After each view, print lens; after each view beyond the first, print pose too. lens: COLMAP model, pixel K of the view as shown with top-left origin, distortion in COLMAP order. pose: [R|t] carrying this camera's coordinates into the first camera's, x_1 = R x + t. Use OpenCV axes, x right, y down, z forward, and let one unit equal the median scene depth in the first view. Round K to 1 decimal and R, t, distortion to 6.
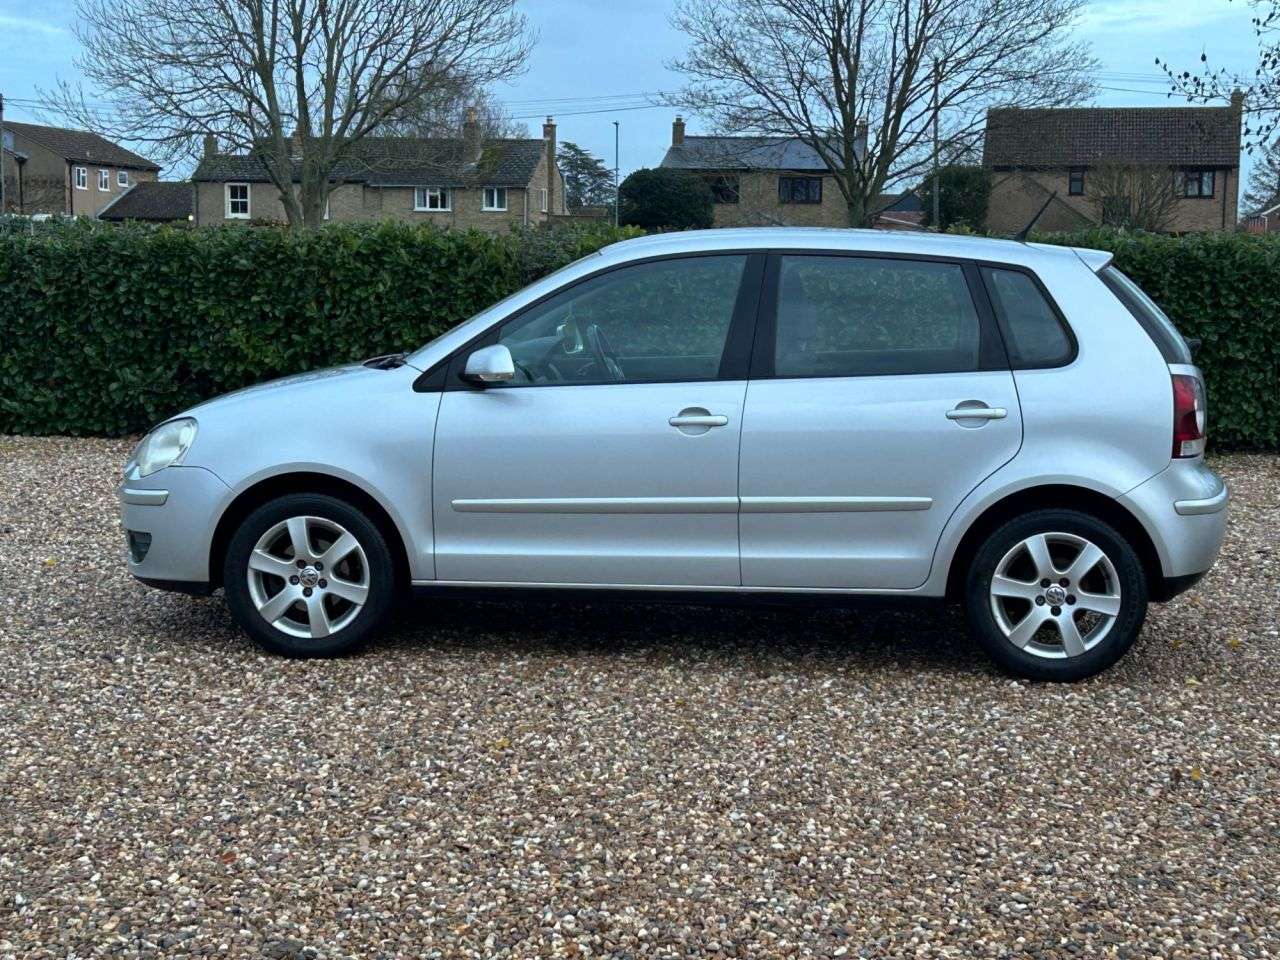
lens RADIAL K [[2131.9, 0, 640.0], [0, 2131.9, 480.0], [0, 0, 1]] dist [0.256698, -0.987227]
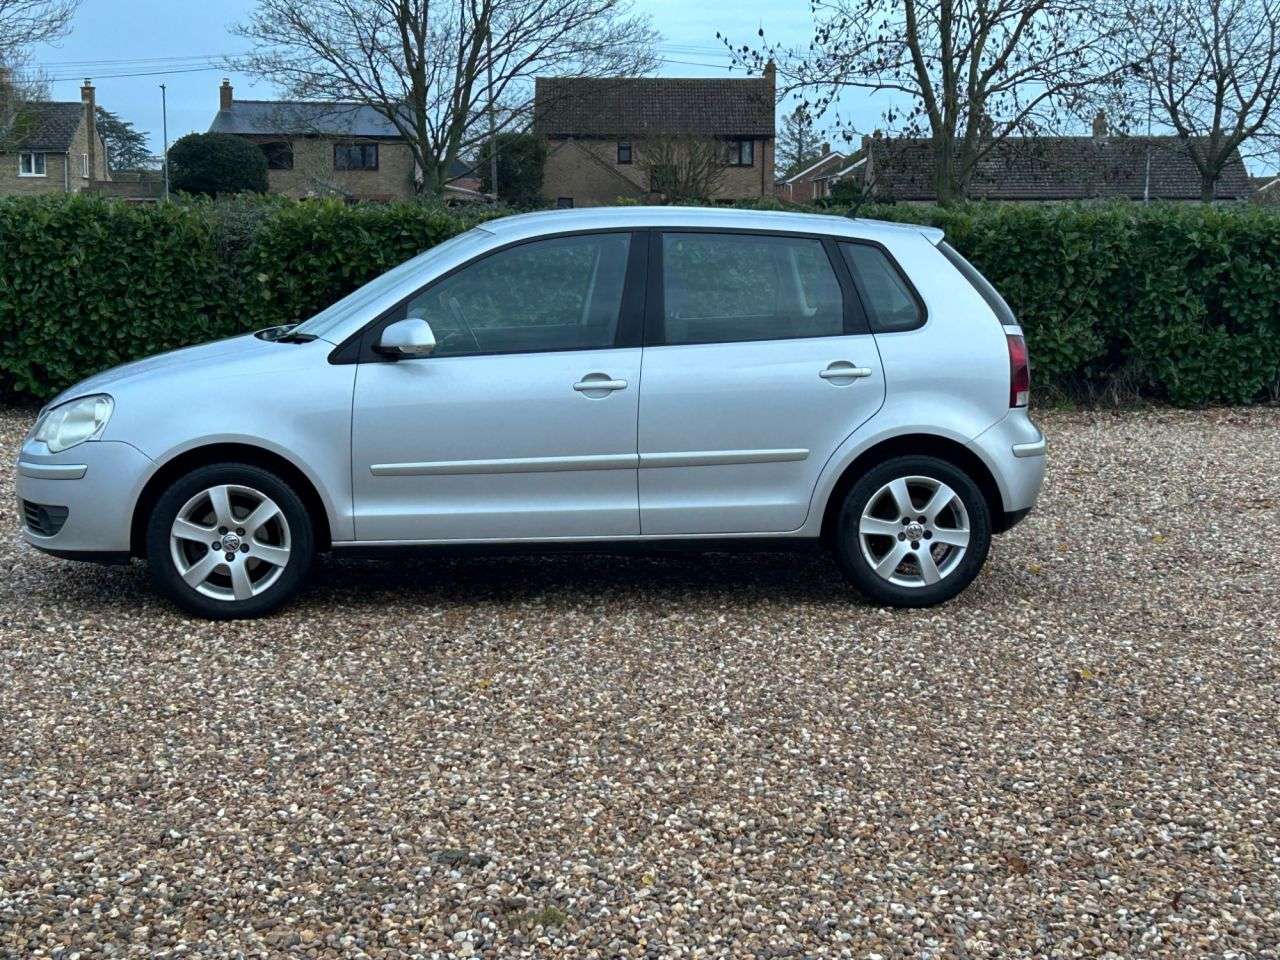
lens RADIAL K [[2131.9, 0, 640.0], [0, 2131.9, 480.0], [0, 0, 1]] dist [0.256698, -0.987227]
pose [[0.977954, -0.033619, 0.206096, -0.177379], [0.030470, 0.999366, 0.018436, 0.001215], [-0.206585, -0.011750, 0.978358, -0.073607]]
